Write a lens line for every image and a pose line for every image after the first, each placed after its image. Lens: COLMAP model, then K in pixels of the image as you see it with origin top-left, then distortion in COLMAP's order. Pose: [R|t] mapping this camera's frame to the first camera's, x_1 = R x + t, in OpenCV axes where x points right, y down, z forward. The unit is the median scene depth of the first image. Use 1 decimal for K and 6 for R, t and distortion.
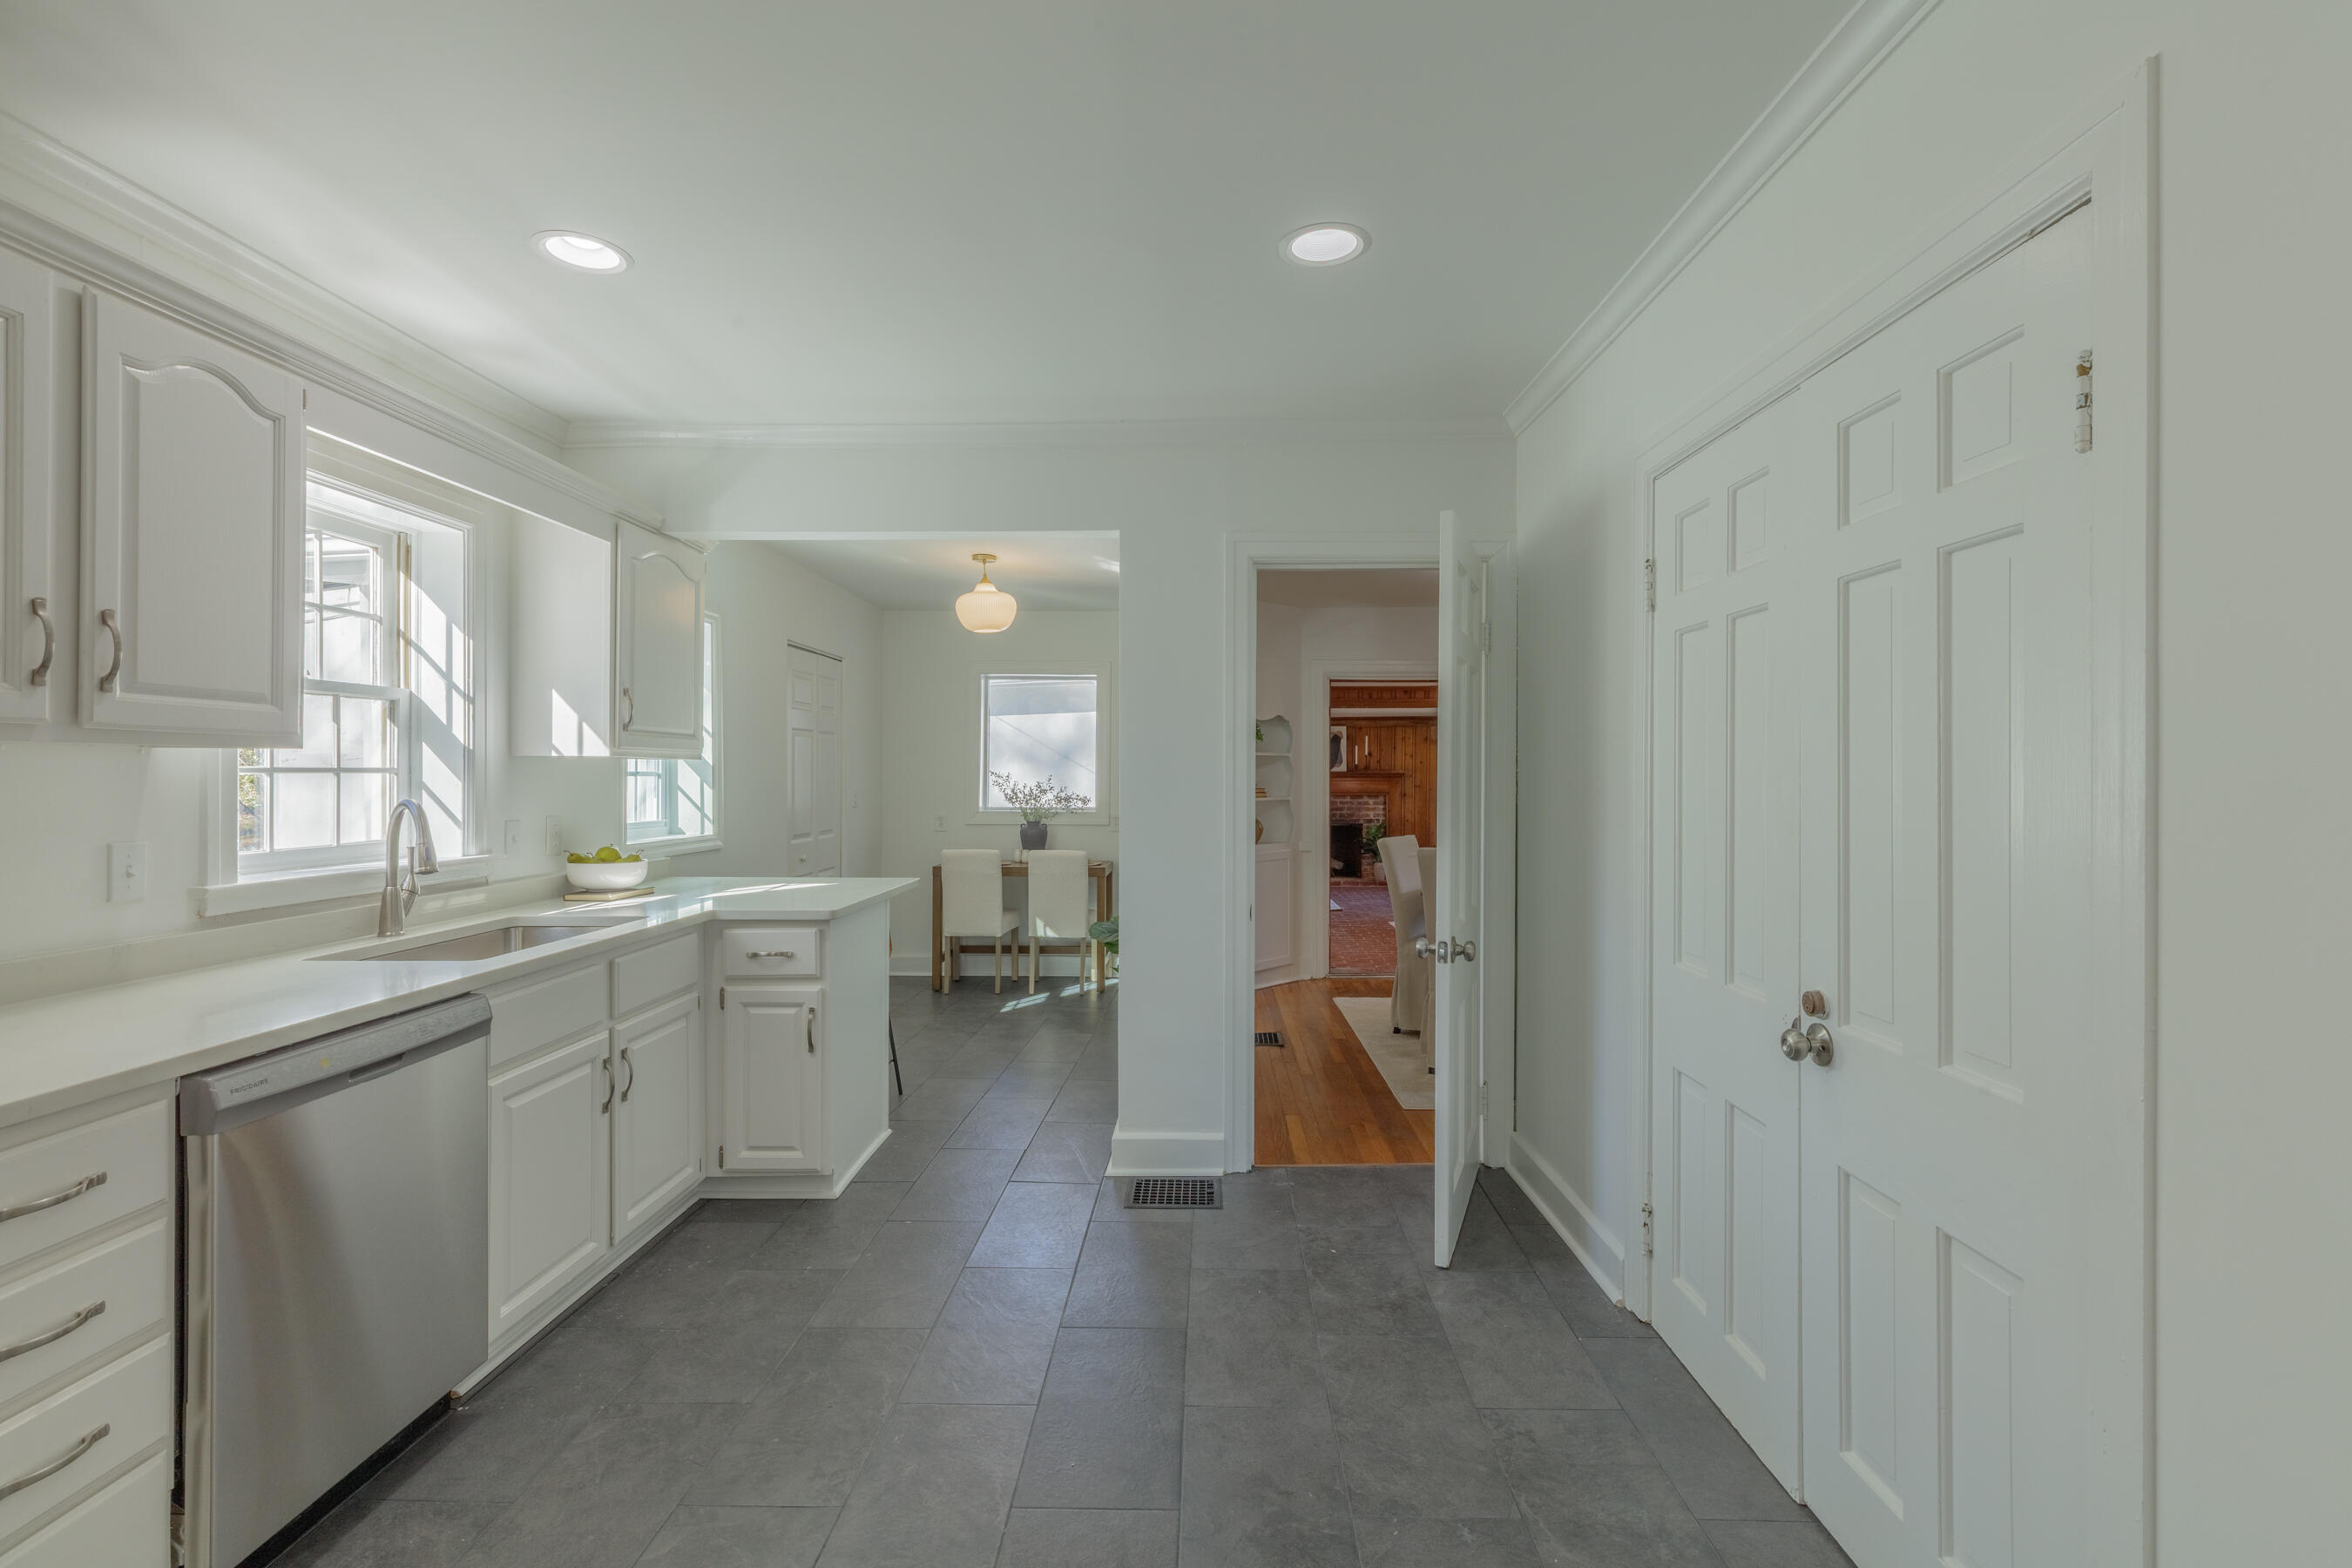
lens RADIAL K [[1063.4, 0, 1172.8], [0, 1063.4, 783.0], [0, 0, 1]] dist [0.011267, 0.000427]
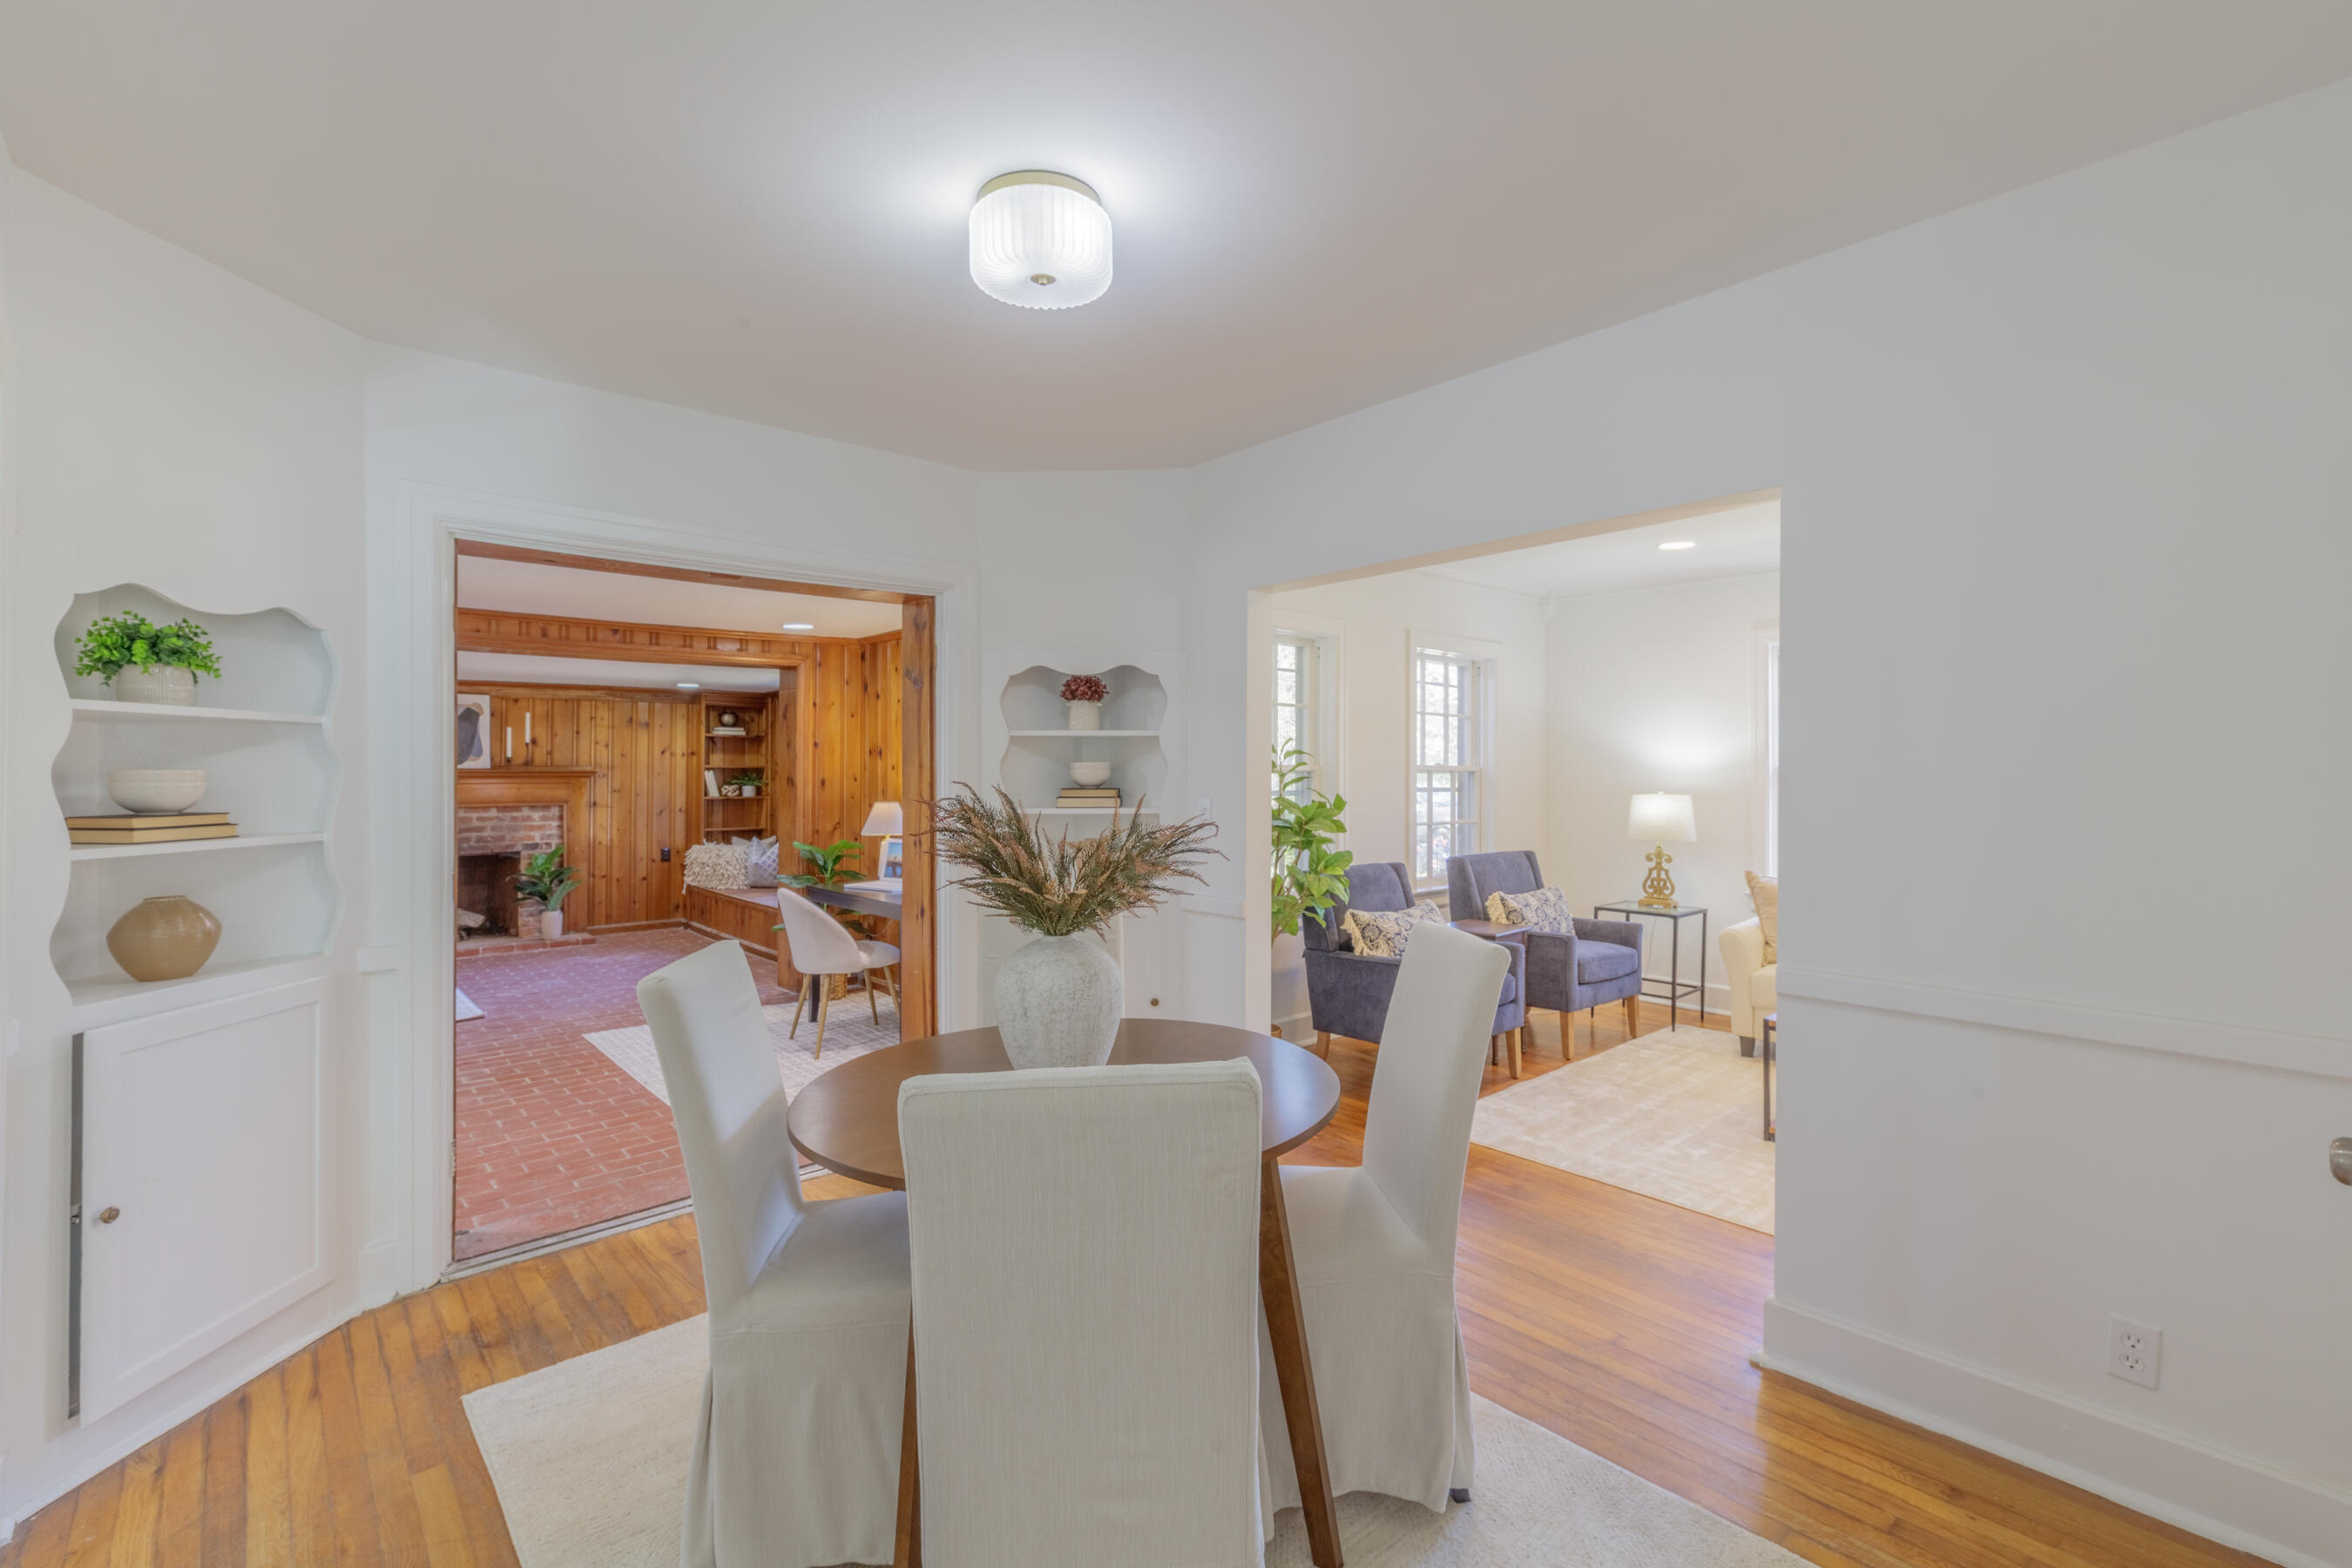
lens RADIAL K [[1043.8, 0, 1183.6], [0, 1043.8, 770.8], [0, 0, 1]] dist [0.021483, 0.000153]
pose [[0.731620, 0.000211, 0.681713, 0.078046], [0.006688, 0.999950, -0.007487, -0.004247], [-0.681680, 0.010037, 0.731581, 0.528050]]
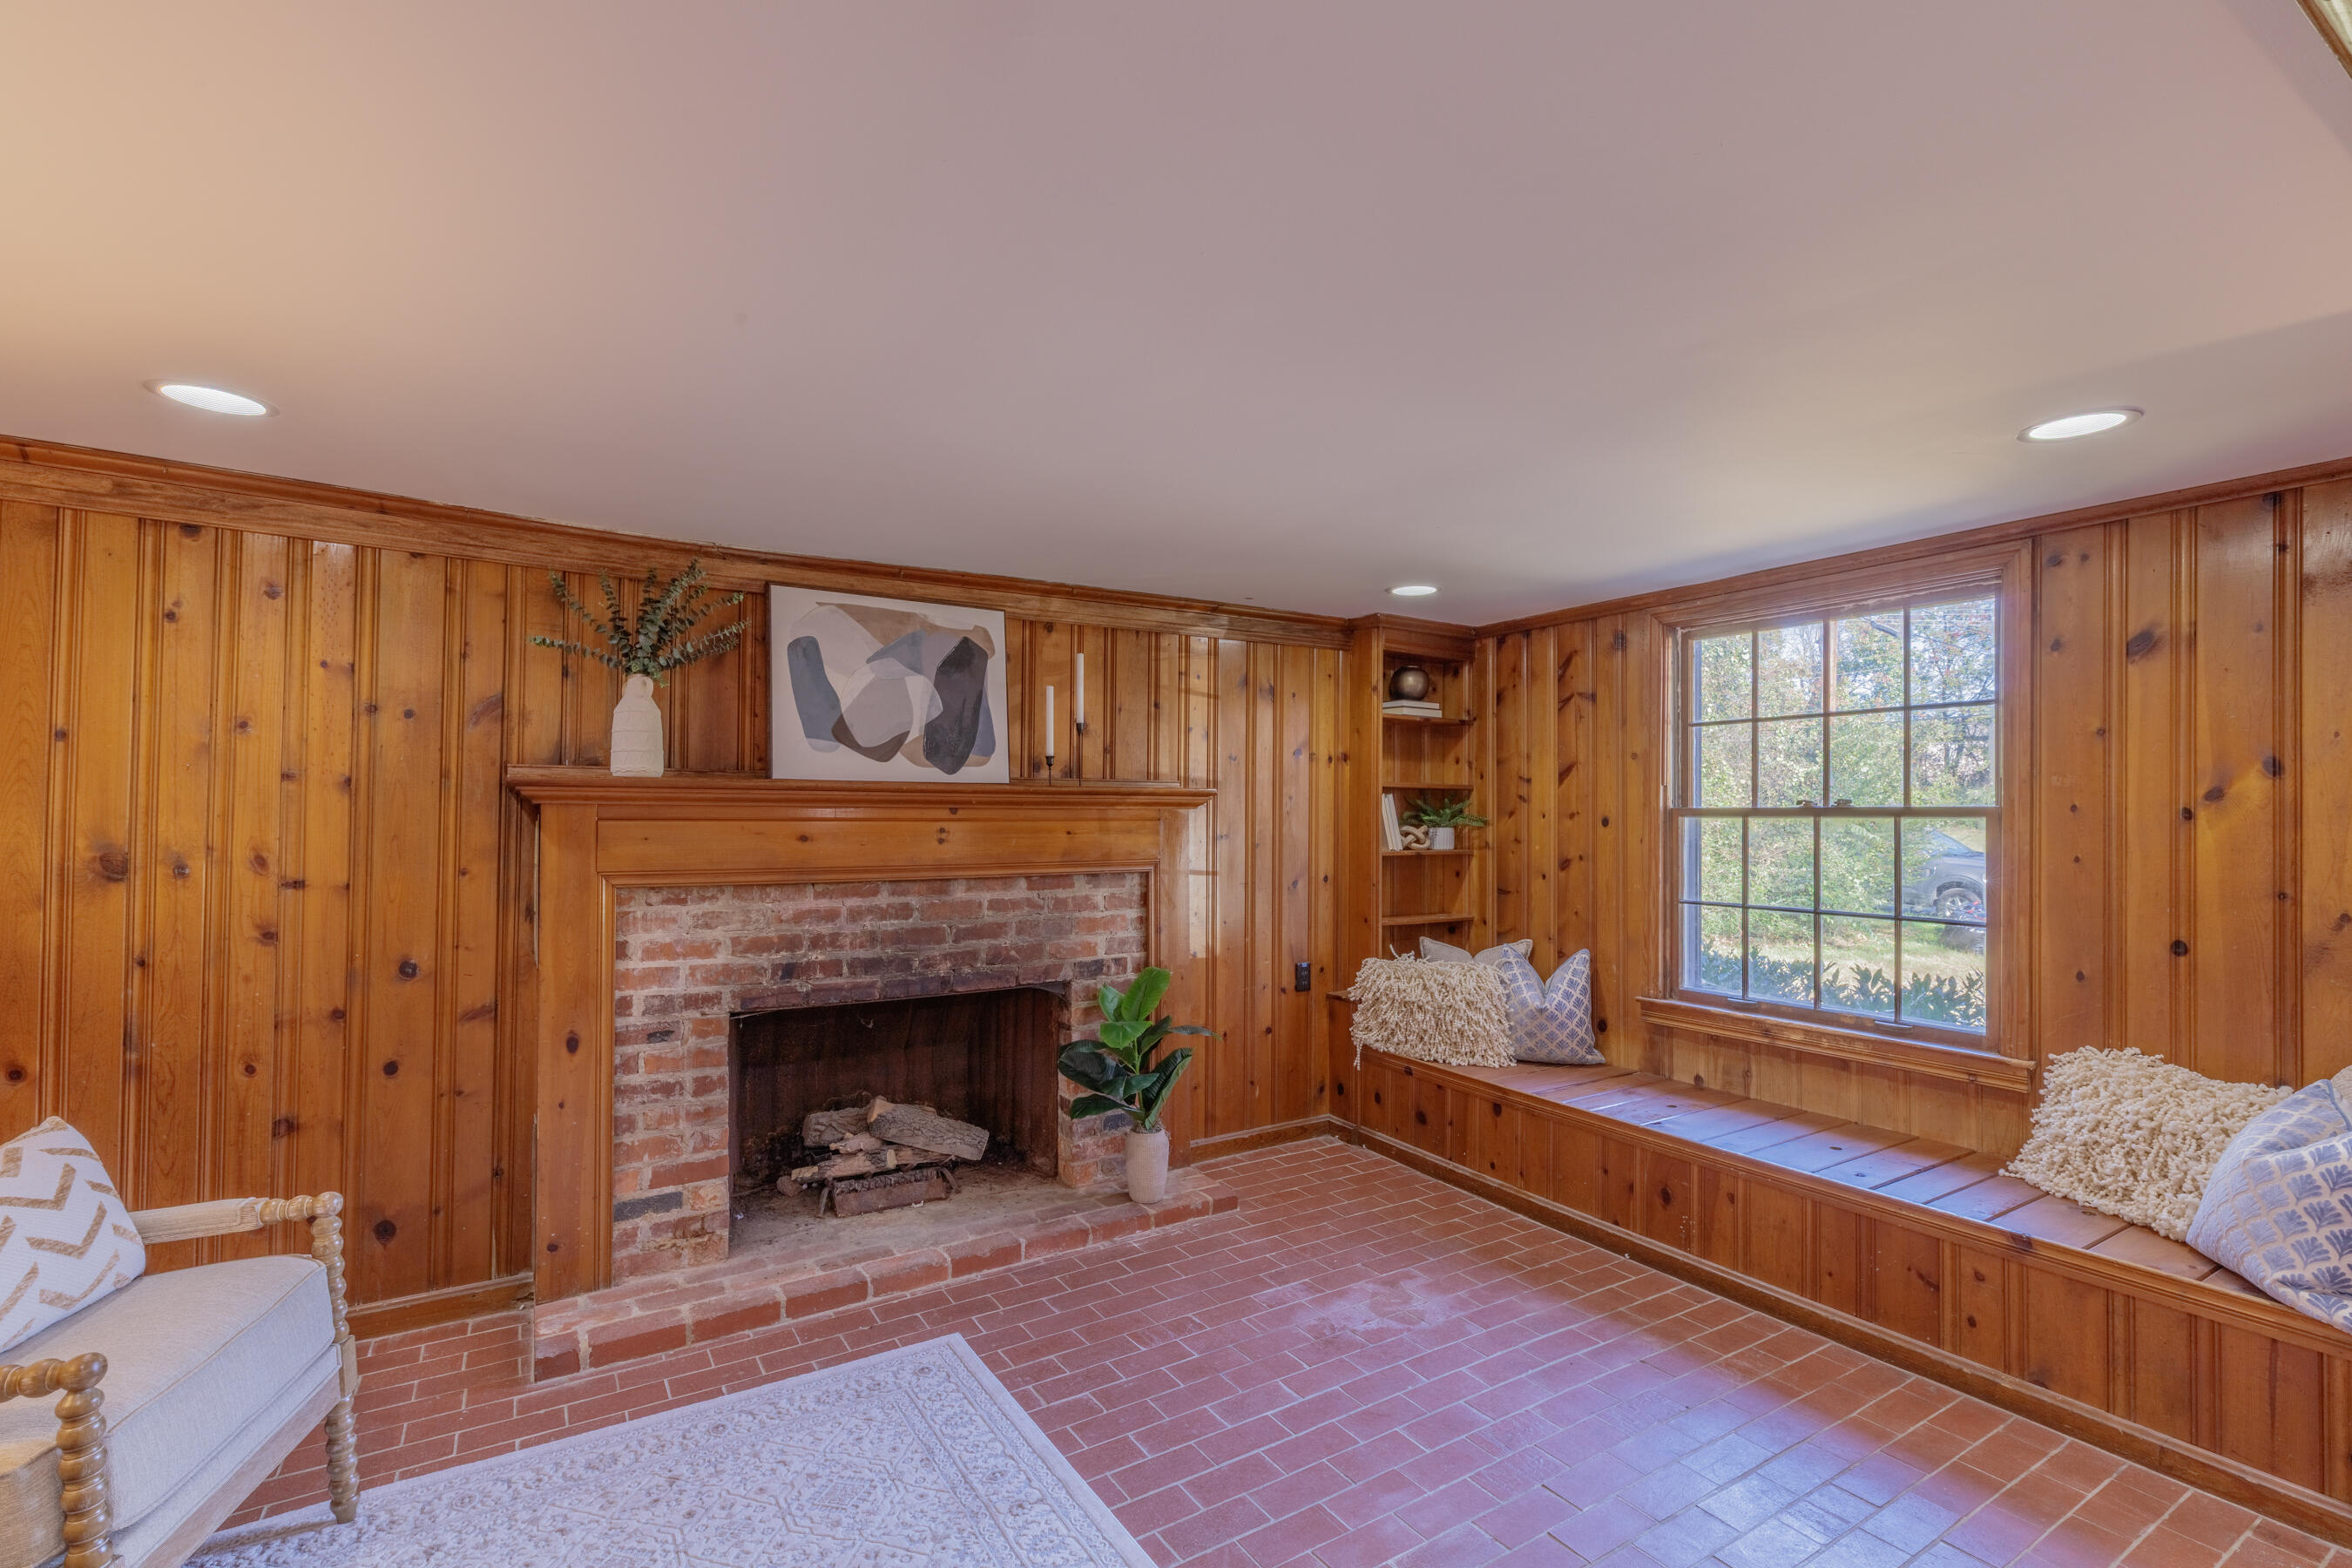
lens RADIAL K [[1058.2, 0, 1200.7], [0, 1058.2, 801.7], [0, 0, 1]] dist [0.003383, 0.000057]
pose [[0.827533, 0.006370, 0.561382, 0.109216], [0.001444, 0.999908, -0.013476, -0.005467], [-0.561416, 0.011963, 0.827447, 1.456509]]
